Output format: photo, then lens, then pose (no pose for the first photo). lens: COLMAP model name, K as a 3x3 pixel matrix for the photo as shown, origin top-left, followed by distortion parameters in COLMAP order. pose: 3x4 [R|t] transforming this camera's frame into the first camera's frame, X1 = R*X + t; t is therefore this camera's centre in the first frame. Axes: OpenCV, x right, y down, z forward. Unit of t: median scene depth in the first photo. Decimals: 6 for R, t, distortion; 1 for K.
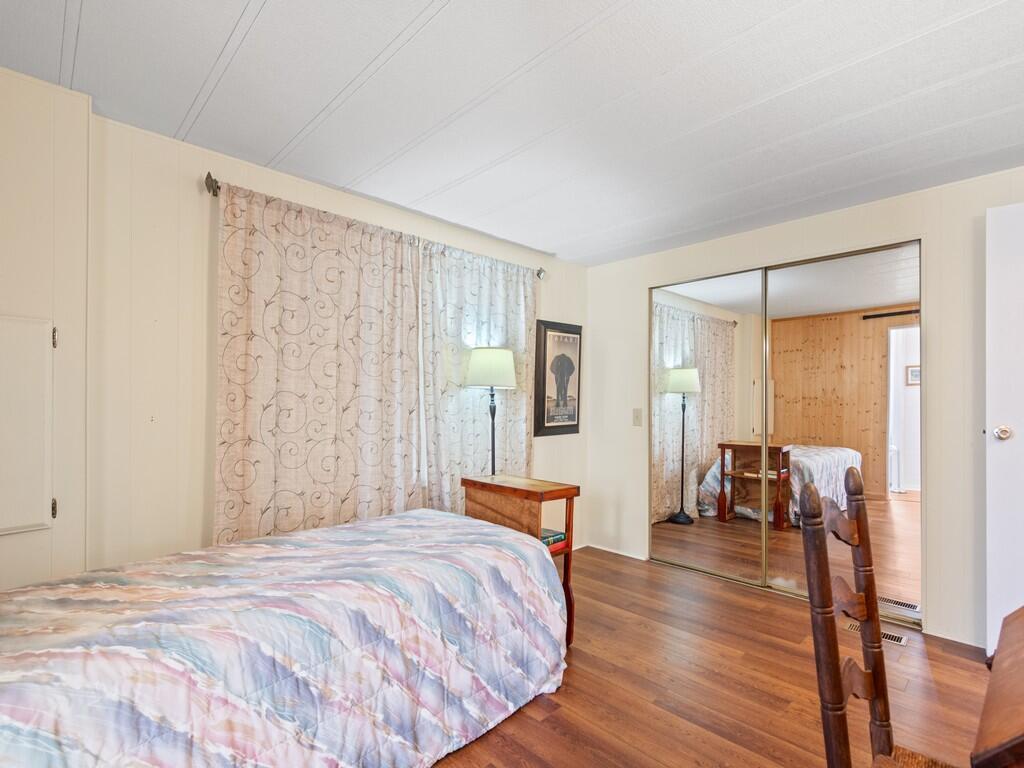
lens RADIAL K [[497.1, 0, 514.3], [0, 497.1, 394.3], [0, 0, 1]] dist [0.002178, -0.007505]
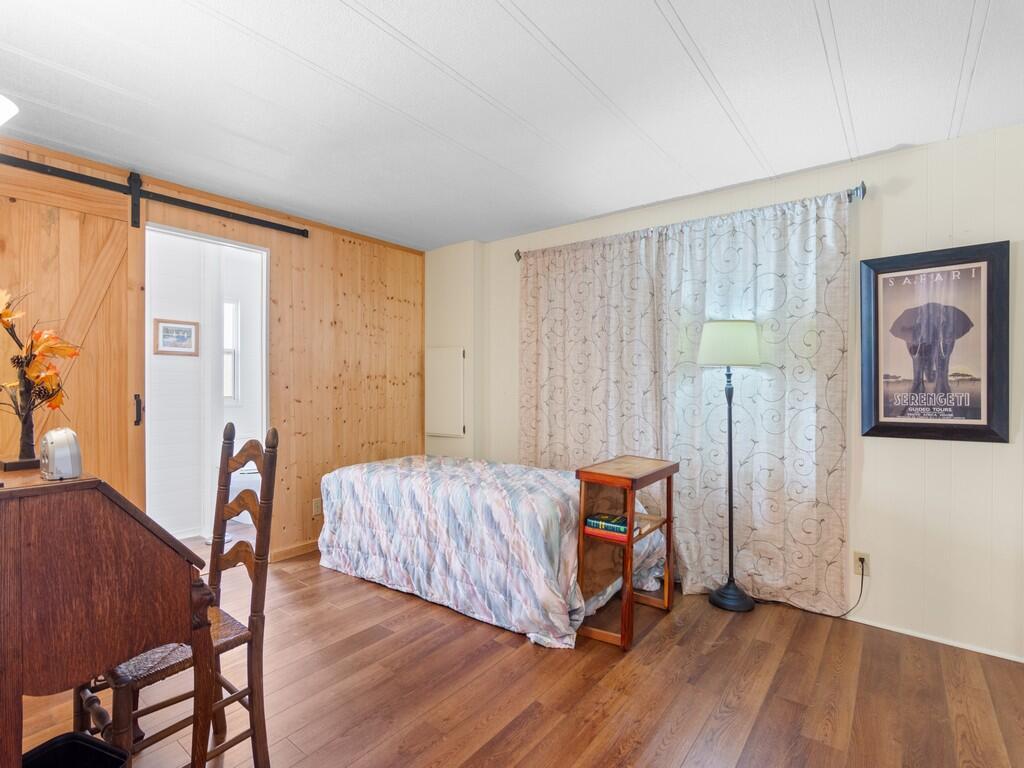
lens RADIAL K [[497.1, 0, 514.6], [0, 497.1, 380.8], [0, 0, 1]] dist [0.002178, -0.007505]
pose [[0.131451, -0.005684, -0.991306, 1.255755], [0.010009, 0.999940, -0.004407, 0.018335], [0.991272, -0.009342, 0.131500, 0.871313]]
